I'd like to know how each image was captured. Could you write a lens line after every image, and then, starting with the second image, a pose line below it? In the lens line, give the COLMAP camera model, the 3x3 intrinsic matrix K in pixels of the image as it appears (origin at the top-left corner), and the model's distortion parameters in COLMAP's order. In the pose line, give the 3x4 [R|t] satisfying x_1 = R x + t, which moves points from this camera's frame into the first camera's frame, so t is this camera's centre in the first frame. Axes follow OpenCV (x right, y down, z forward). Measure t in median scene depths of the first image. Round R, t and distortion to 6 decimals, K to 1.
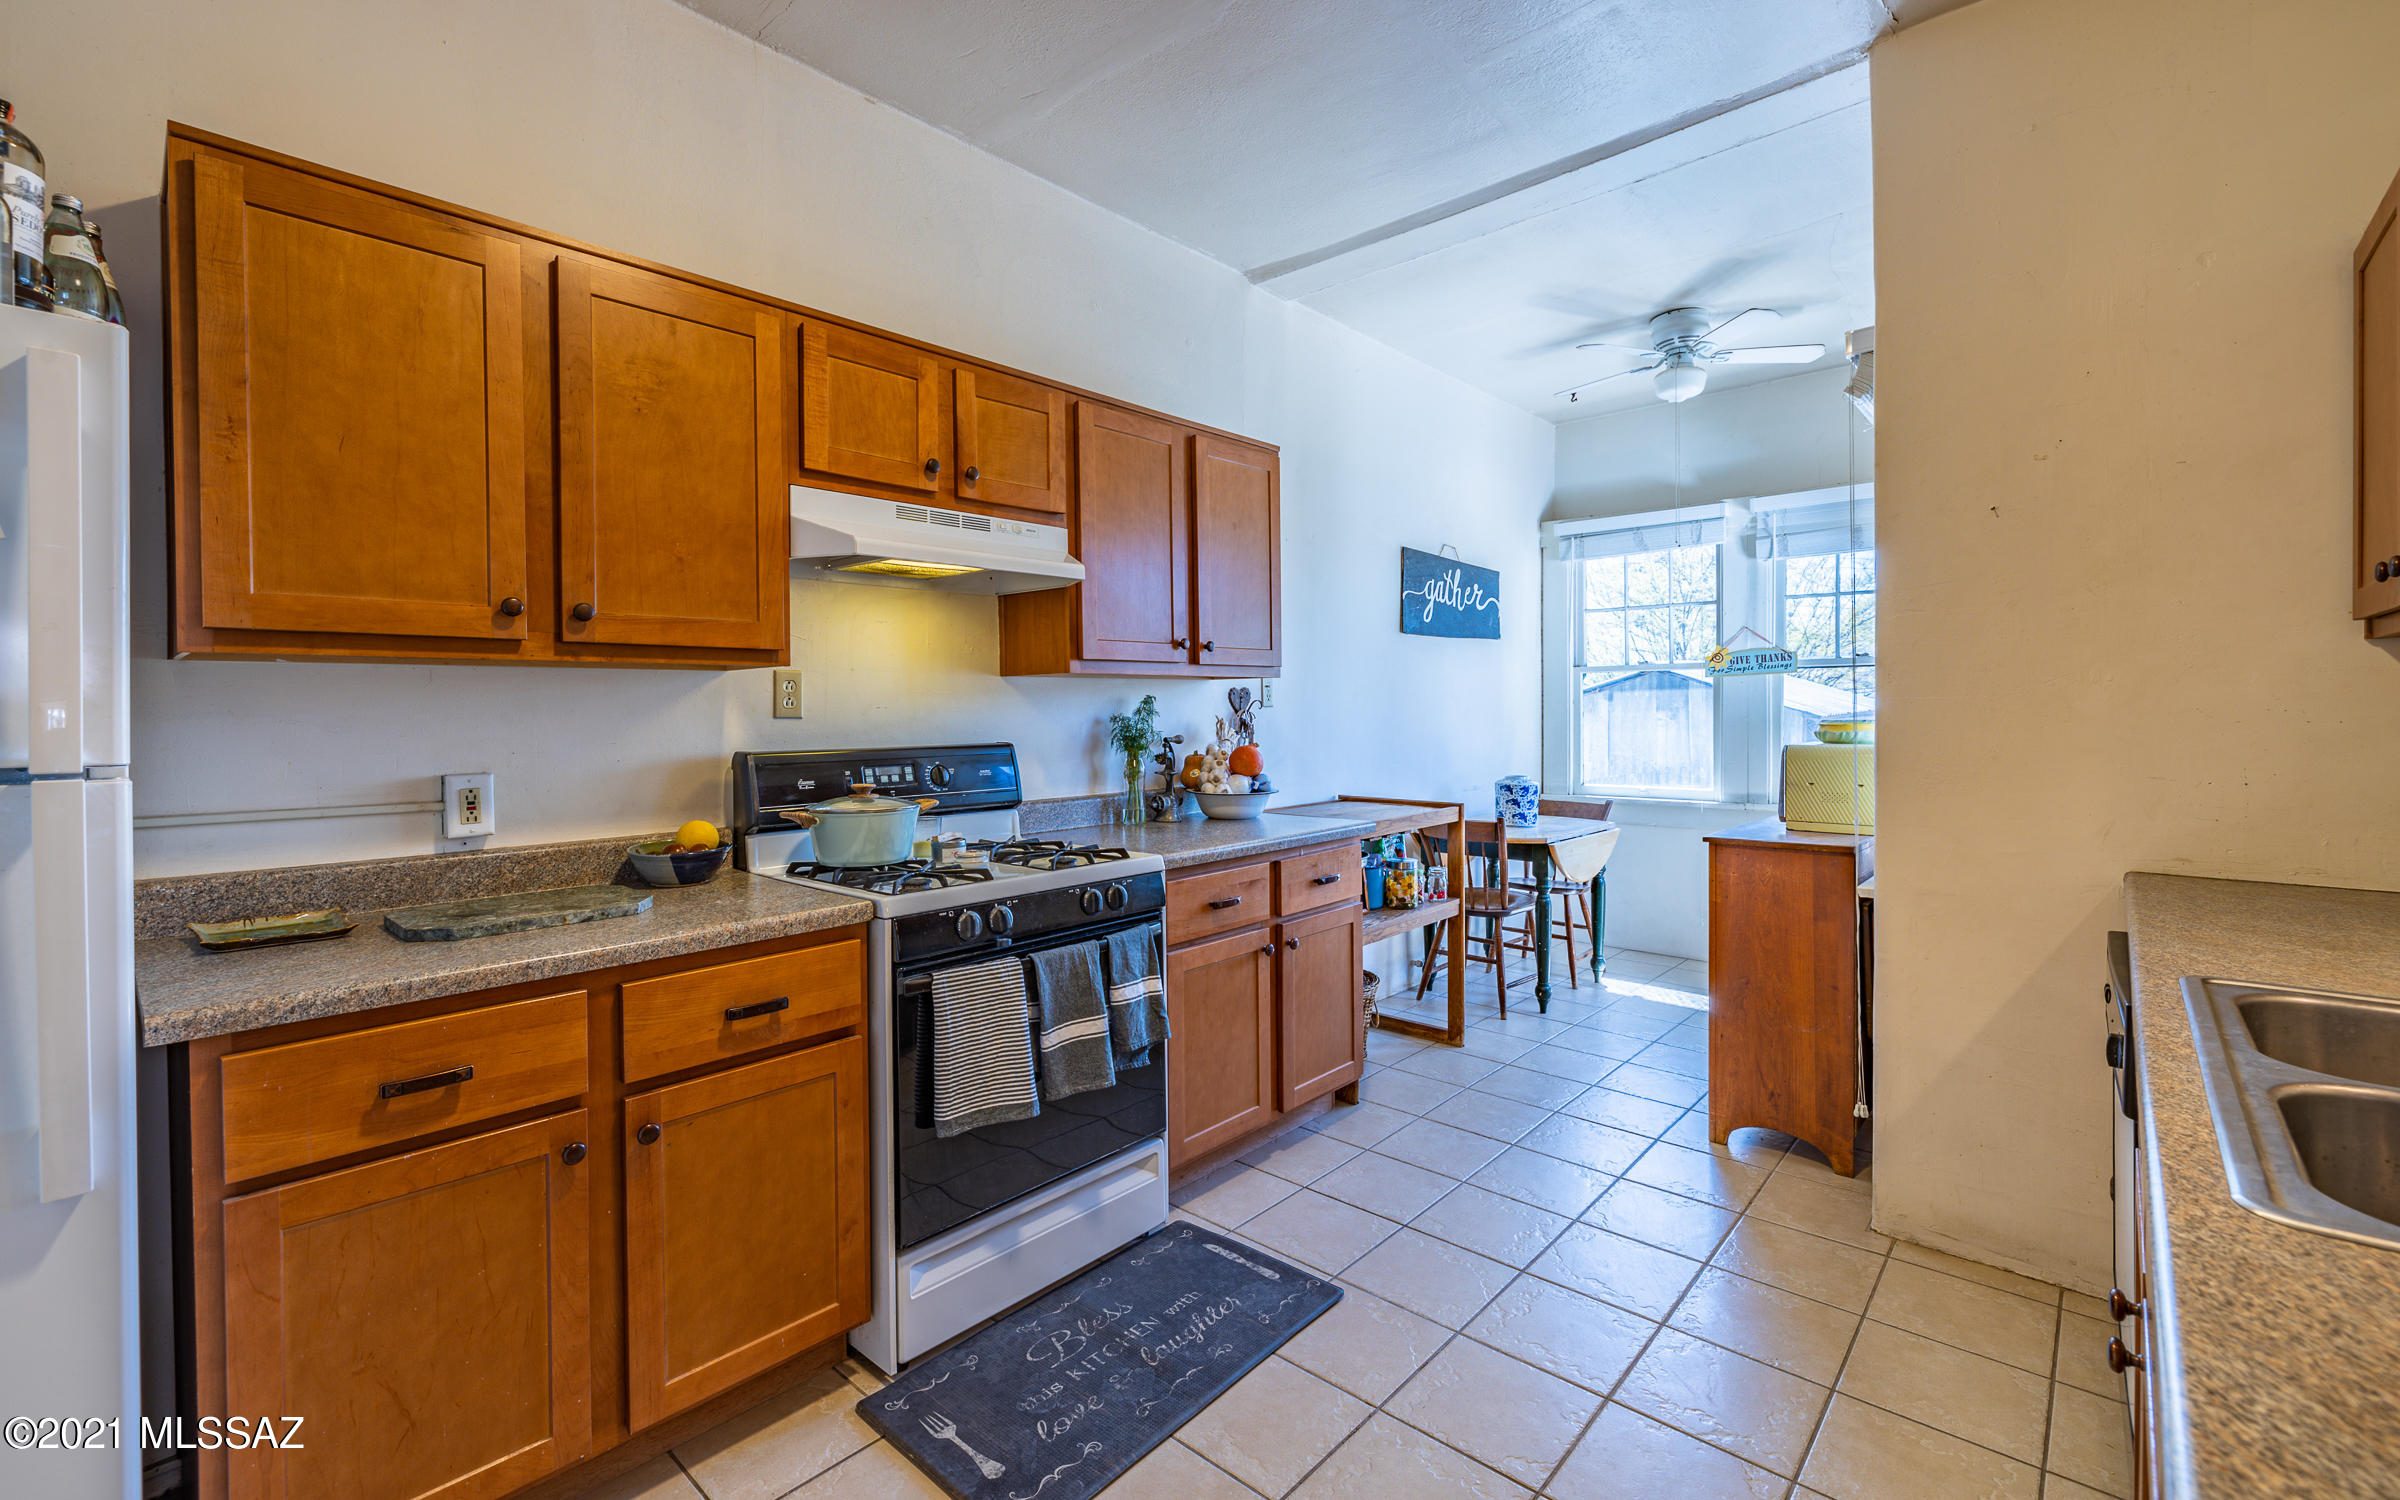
lens RADIAL K [[1002.8, 0, 1201.5], [0, 1002.8, 692.1], [0, 0, 1]] dist [-0.003941, 0.000823]
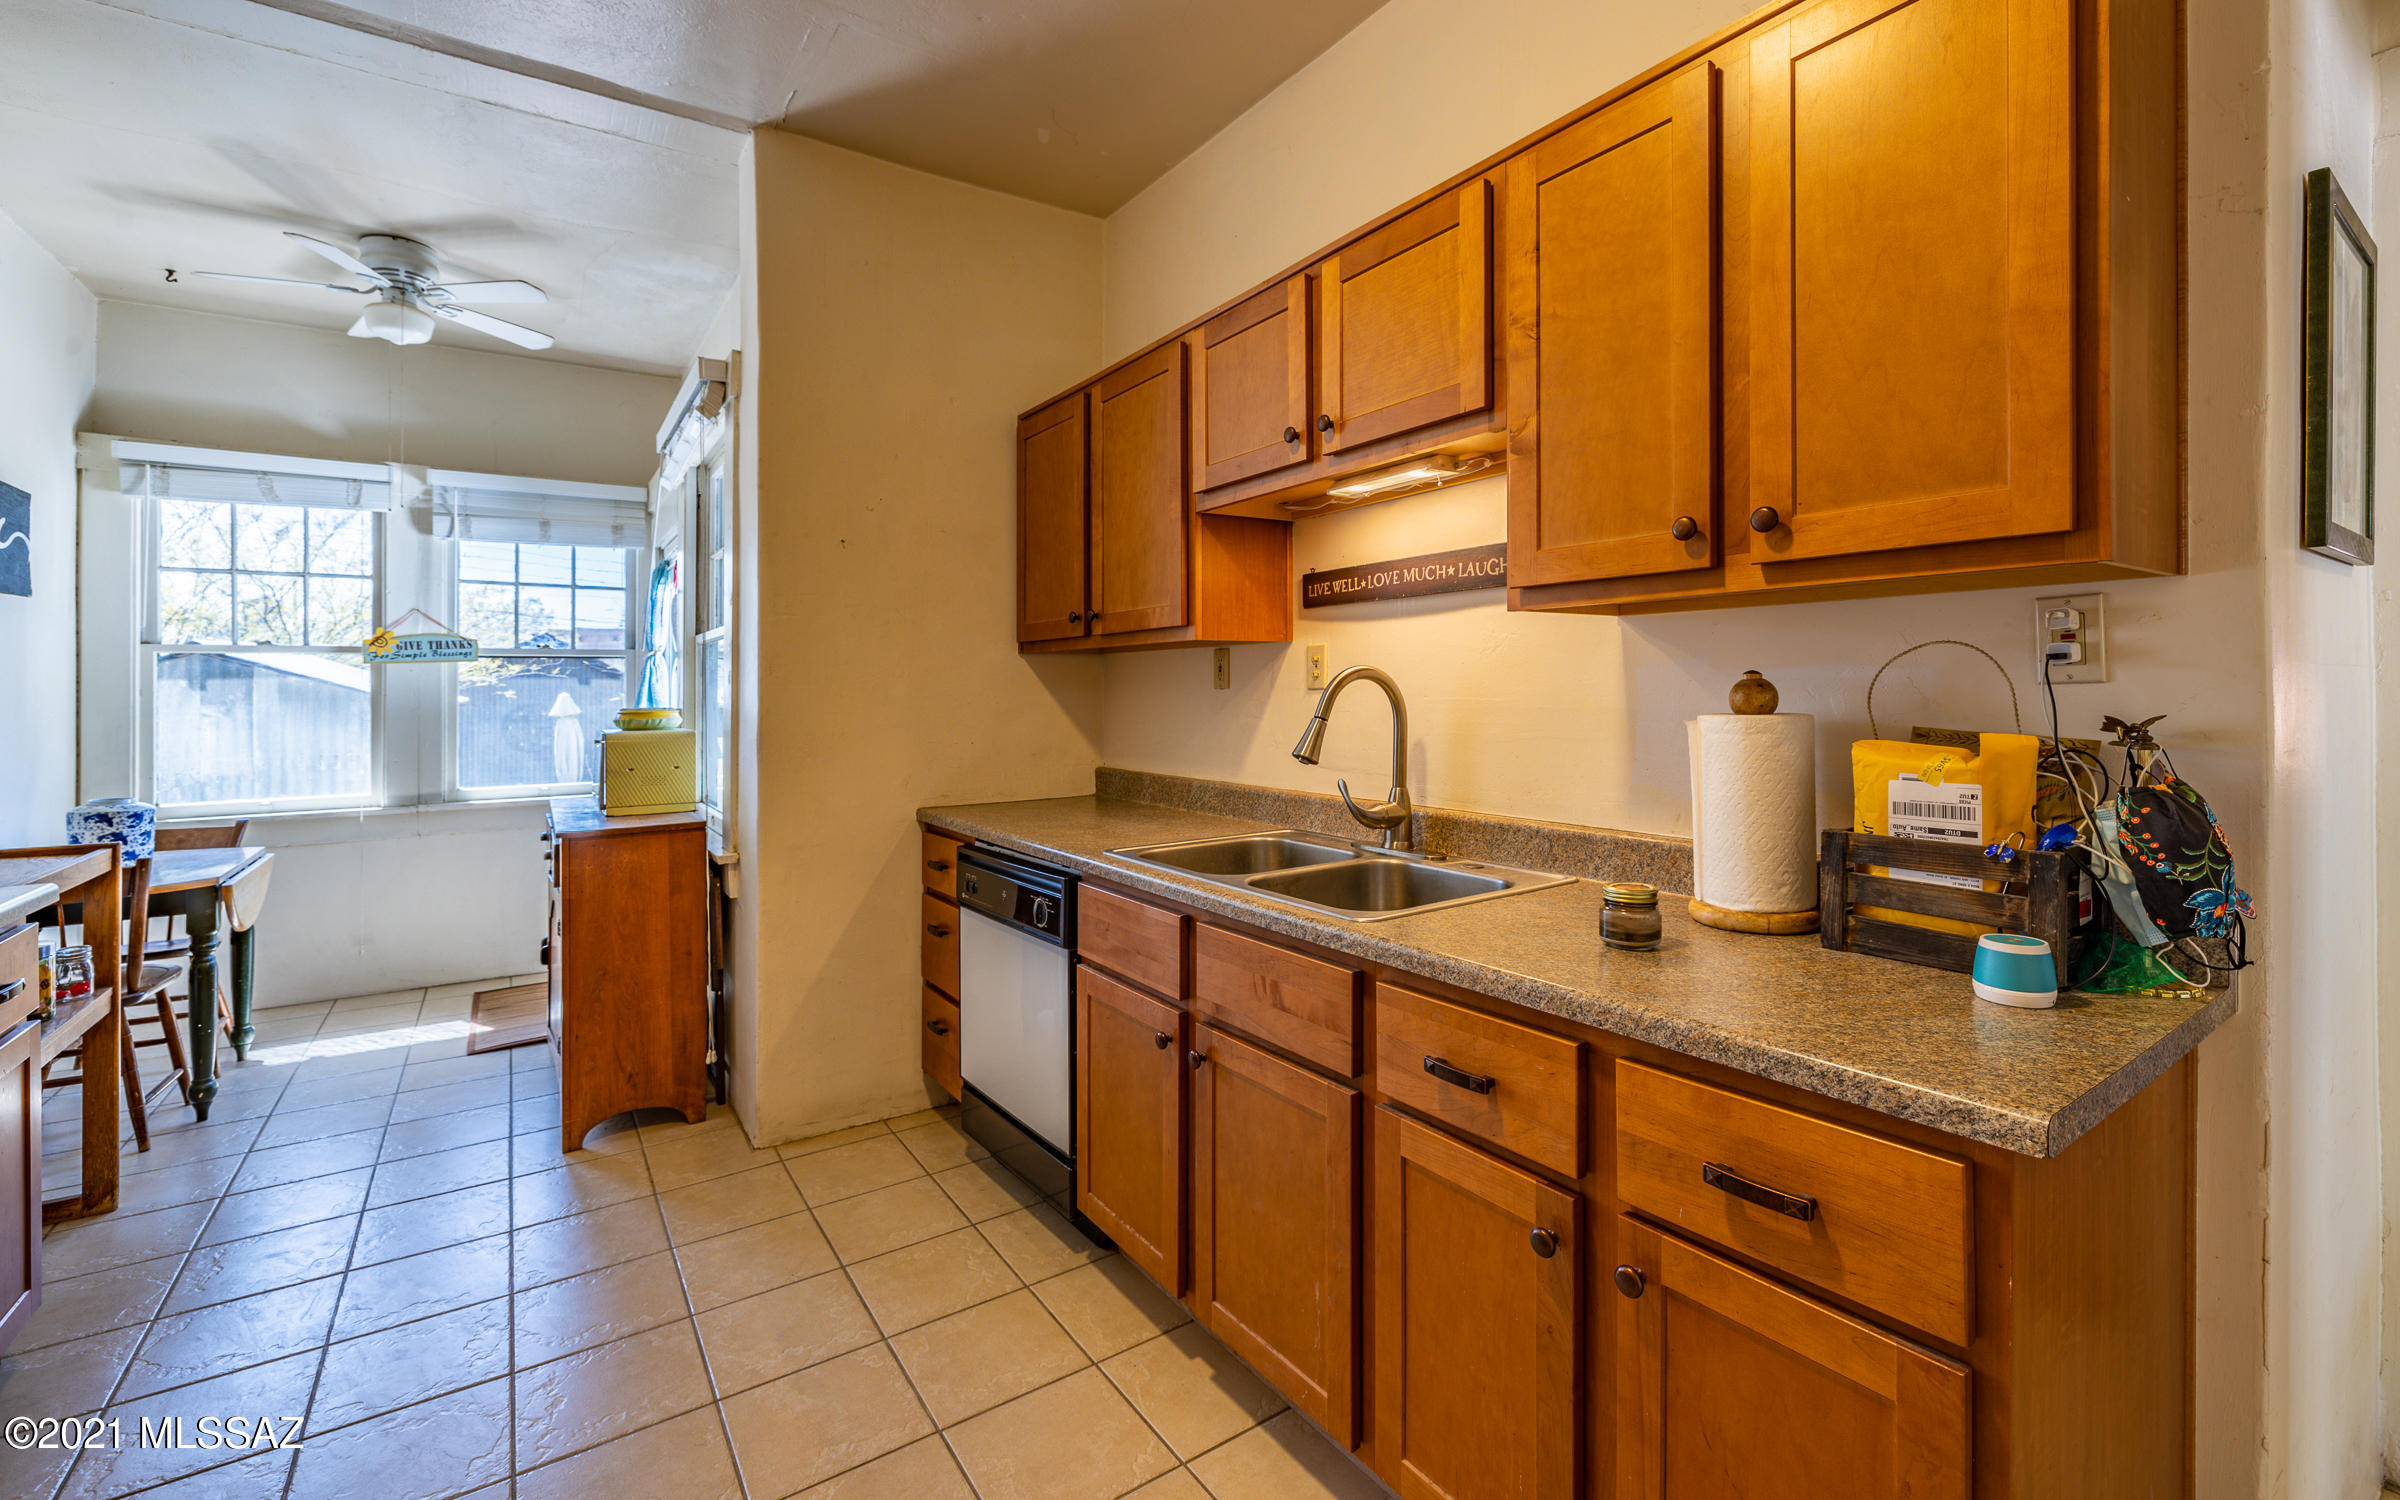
lens RADIAL K [[1002.8, 0, 1177.1], [0, 1002.8, 670.2], [0, 0, 1]] dist [-0.003941, 0.000823]
pose [[0.247605, 0.023987, 0.968564, -0.185799], [-0.008465, 0.999709, -0.022595, 0.004973], [-0.968824, -0.002604, 0.247736, 0.135938]]
